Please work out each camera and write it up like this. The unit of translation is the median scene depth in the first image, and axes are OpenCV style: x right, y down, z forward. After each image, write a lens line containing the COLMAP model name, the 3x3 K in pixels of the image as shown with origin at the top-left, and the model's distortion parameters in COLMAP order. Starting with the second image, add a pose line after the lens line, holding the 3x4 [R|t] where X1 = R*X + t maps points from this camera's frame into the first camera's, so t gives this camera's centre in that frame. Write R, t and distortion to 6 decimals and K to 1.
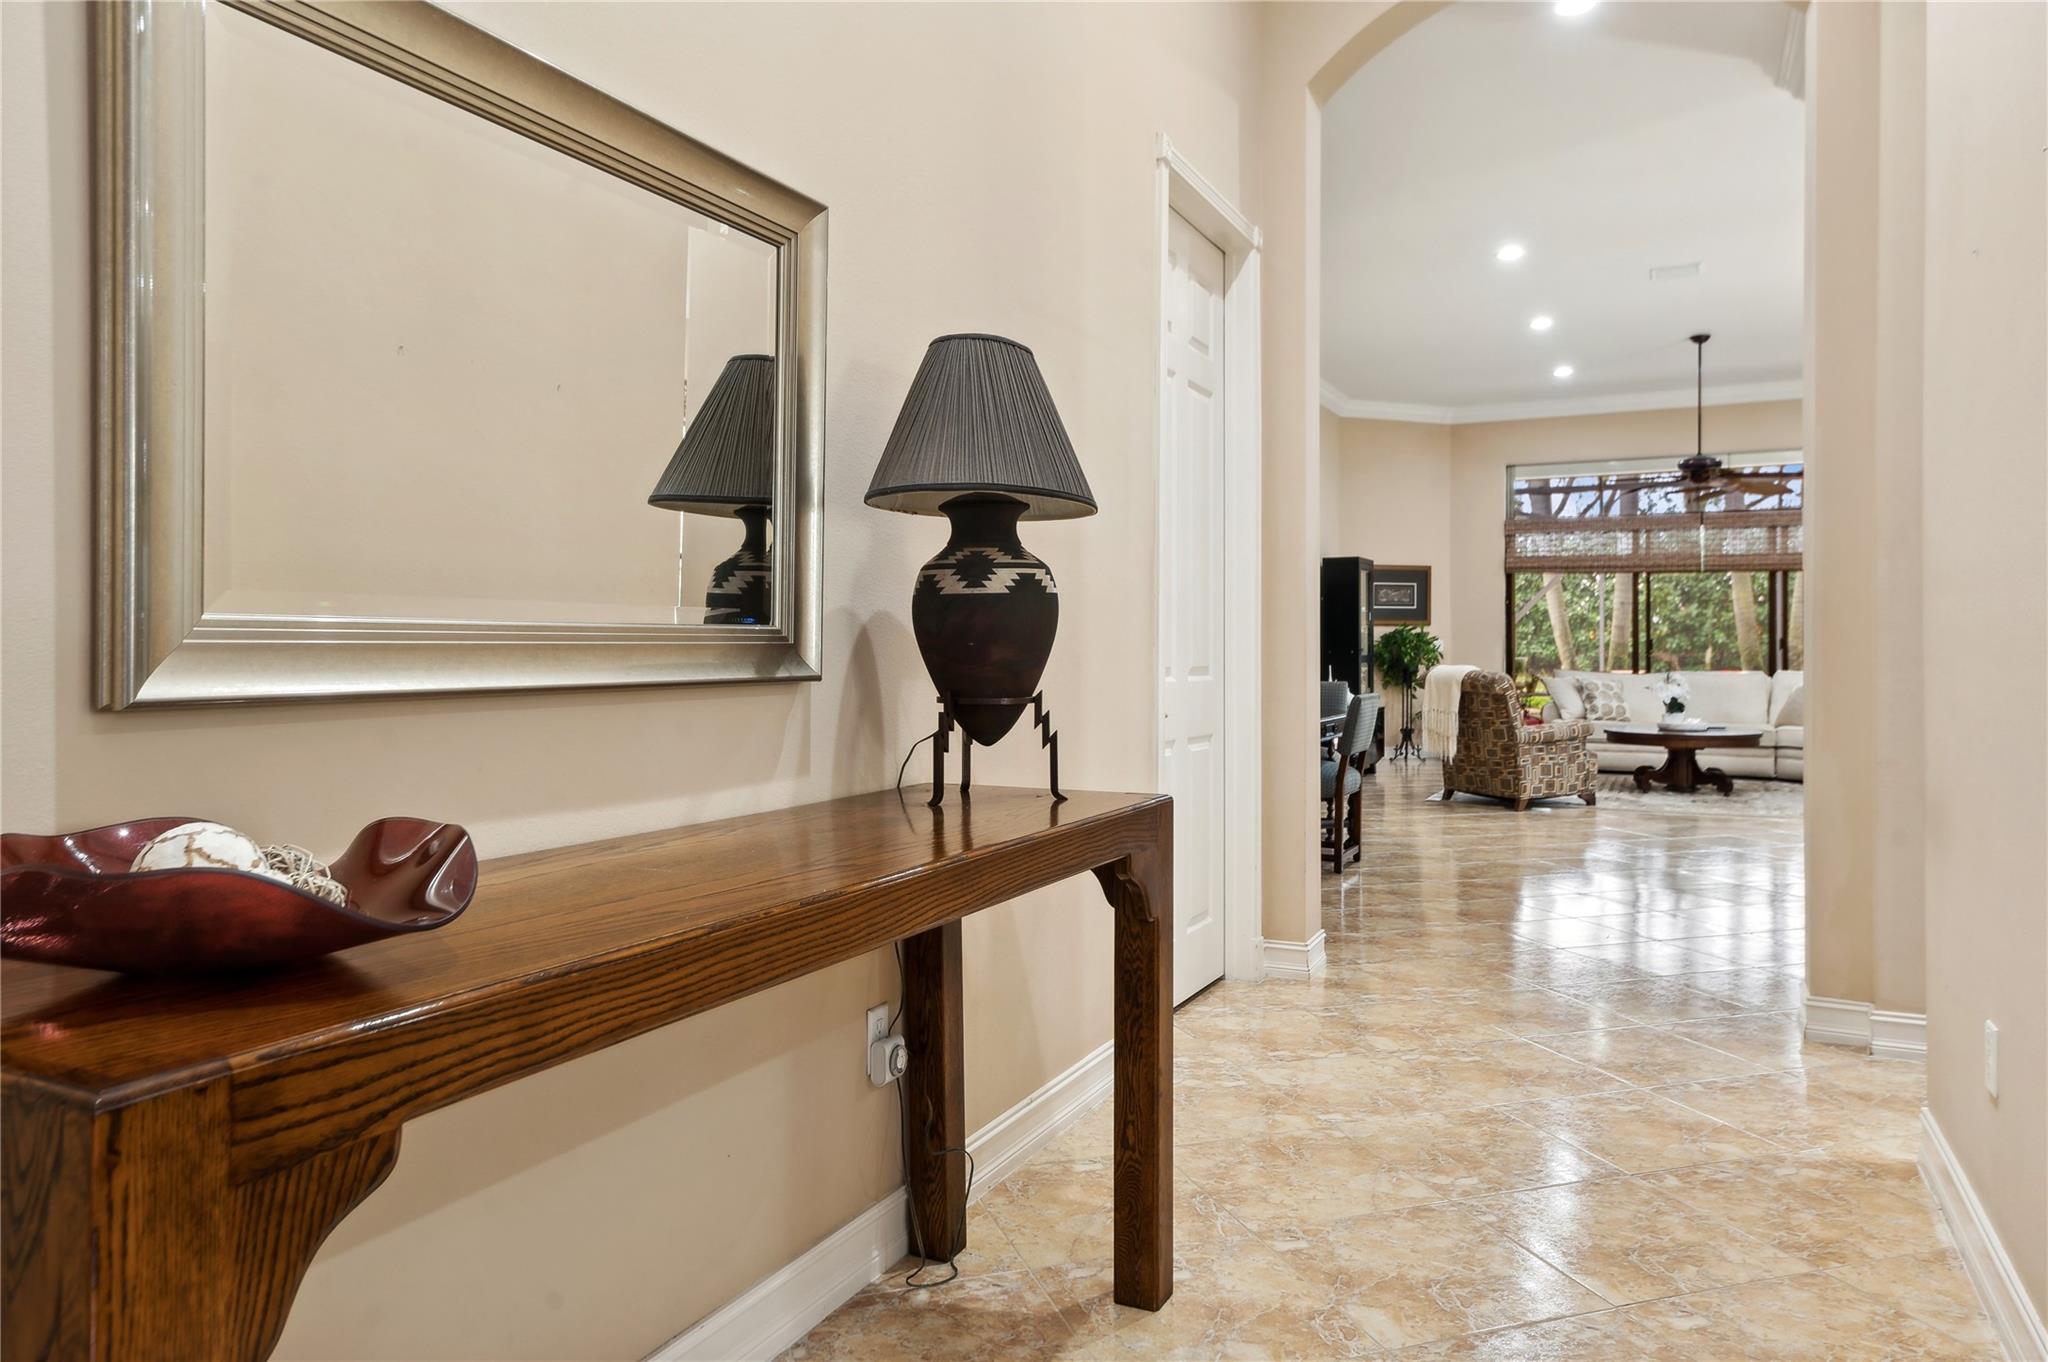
lens RADIAL K [[1383.8, 0, 1023.5], [0, 1383.8, 667.3], [0, 0, 1]] dist [0.006044, 0.000453]
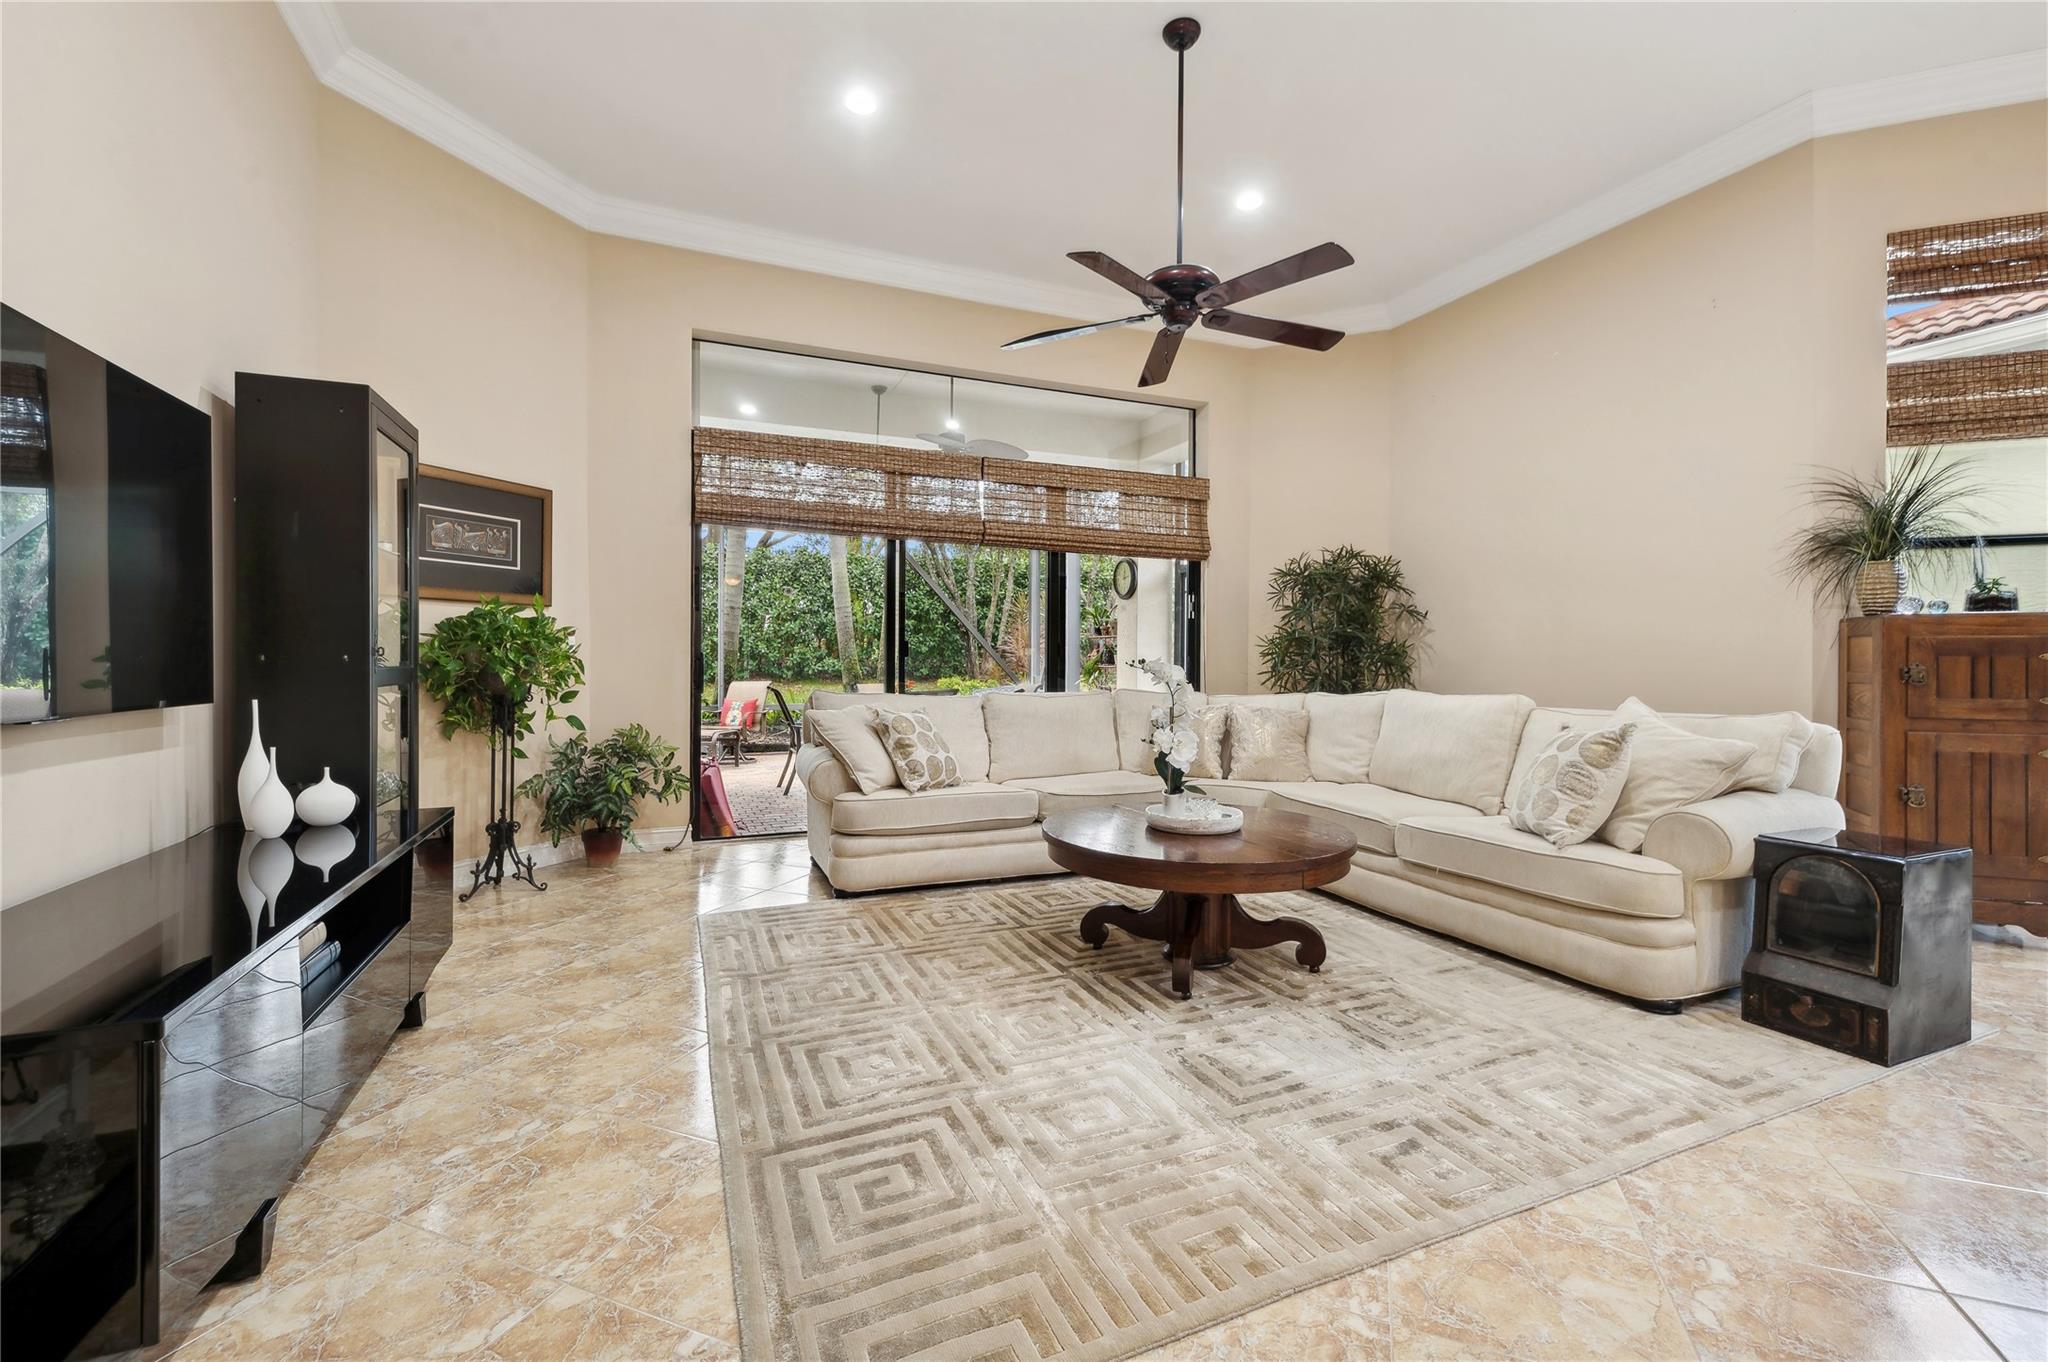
lens RADIAL K [[855.9, 0, 1025.9], [0, 855.9, 666.3], [0, 0, 1]] dist [0.003535, 0.000152]
pose [[0.657714, -0.002852, 0.753263, 0.176385], [0.003891, 0.999992, 0.000388, -0.007916], [-0.753258, 0.002676, 0.657720, 0.680408]]
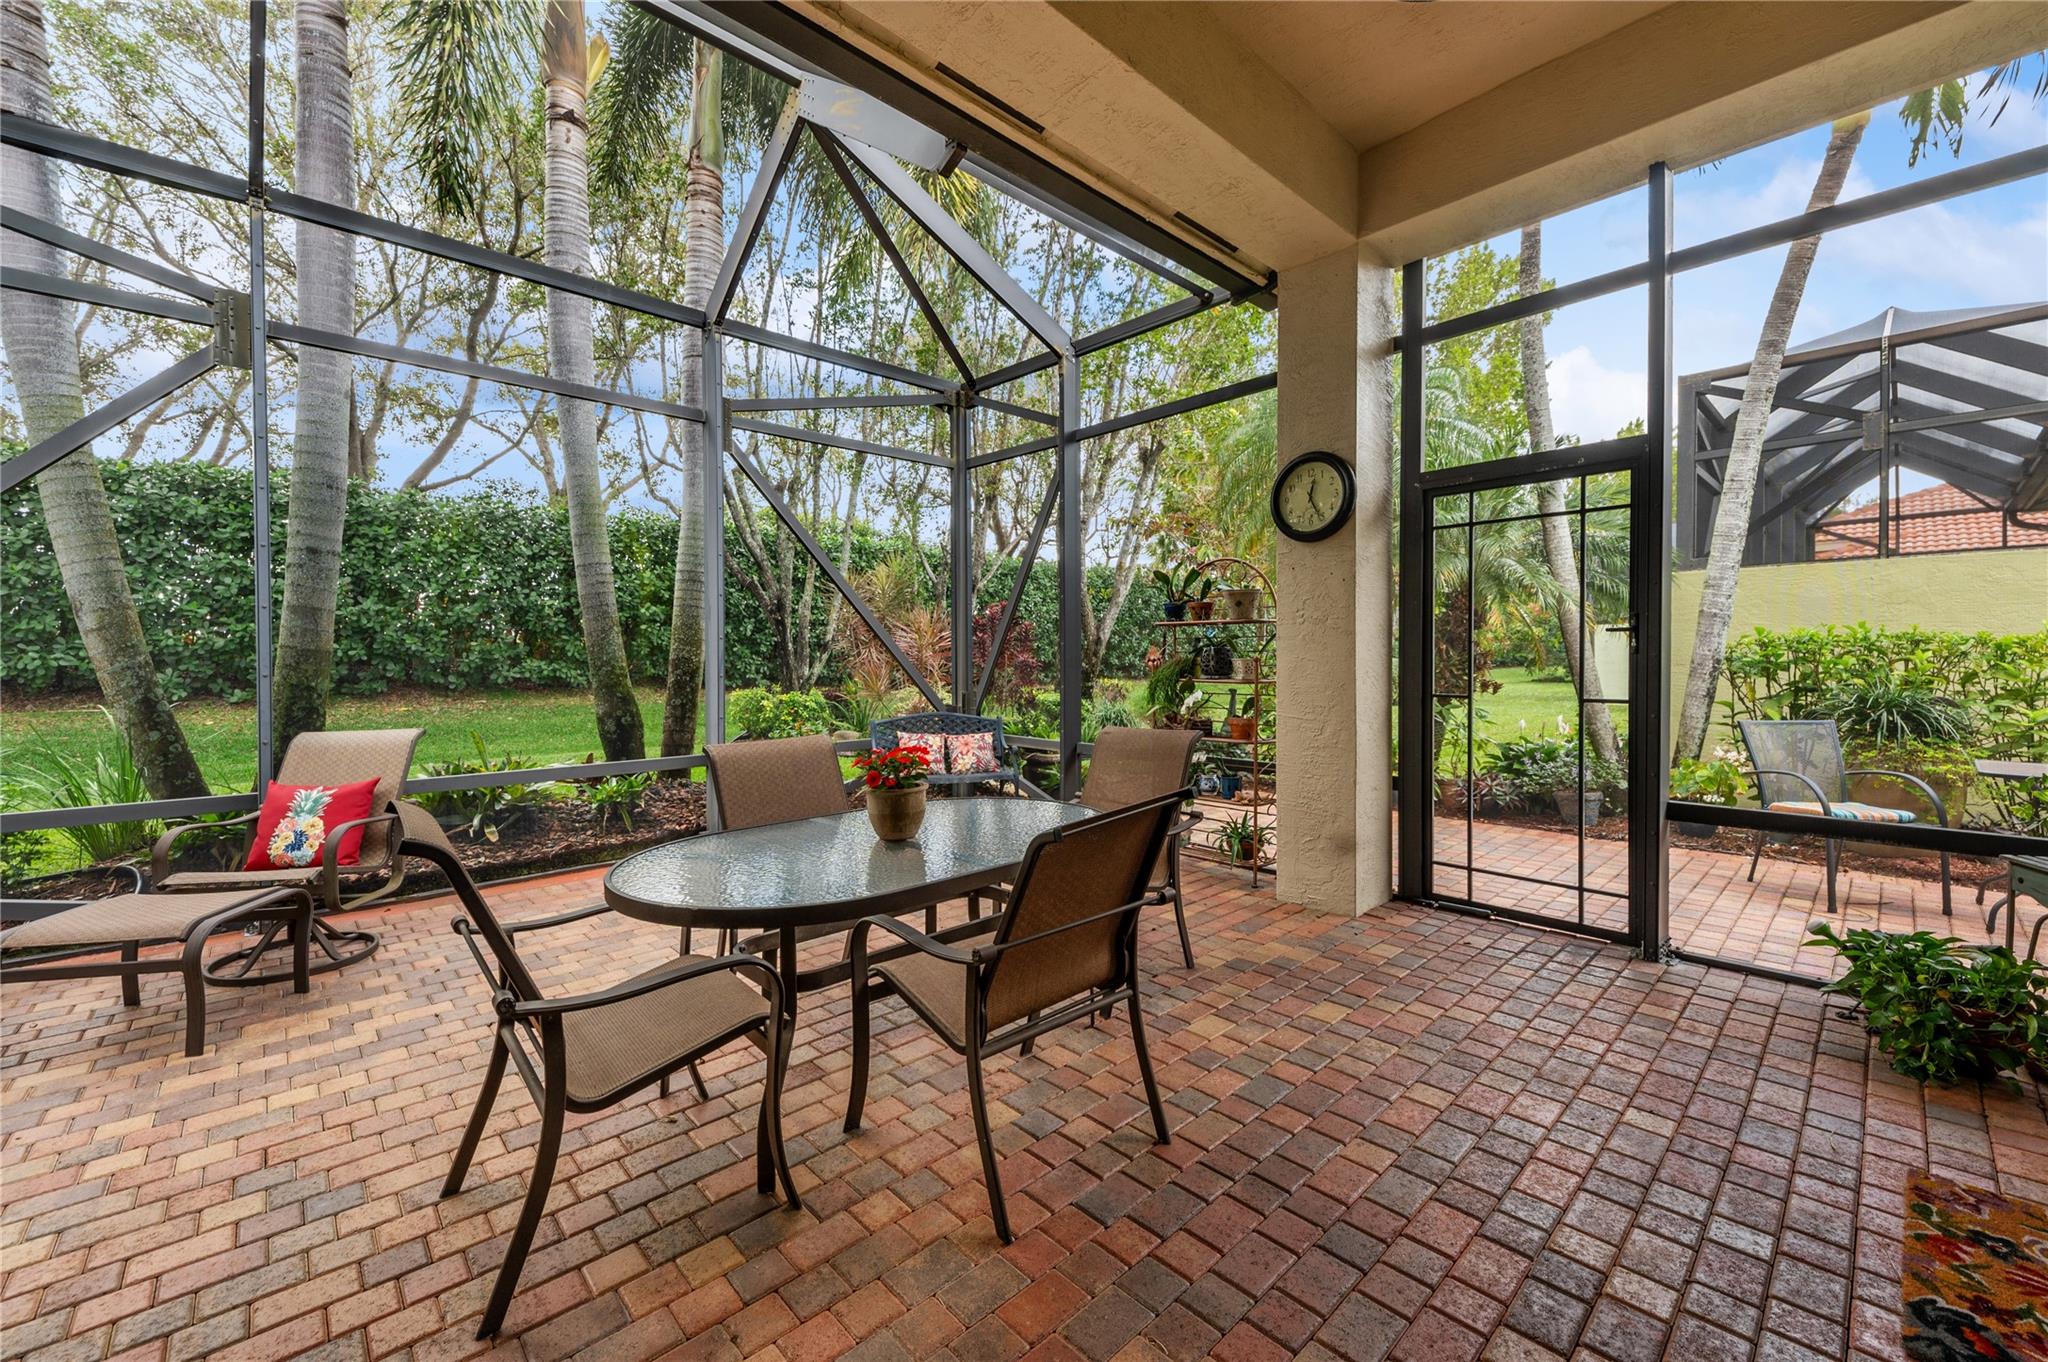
lens RADIAL K [[822.1, 0, 1026.3], [0, 822.1, 669.3], [0, 0, 1]] dist [0.001249, -0.000037]
pose [[0.372468, -0.014900, 0.927925, 0.238227], [0.011265, 0.999870, 0.011533, -0.010077], [-0.927976, 0.006158, 0.372588, 0.776632]]
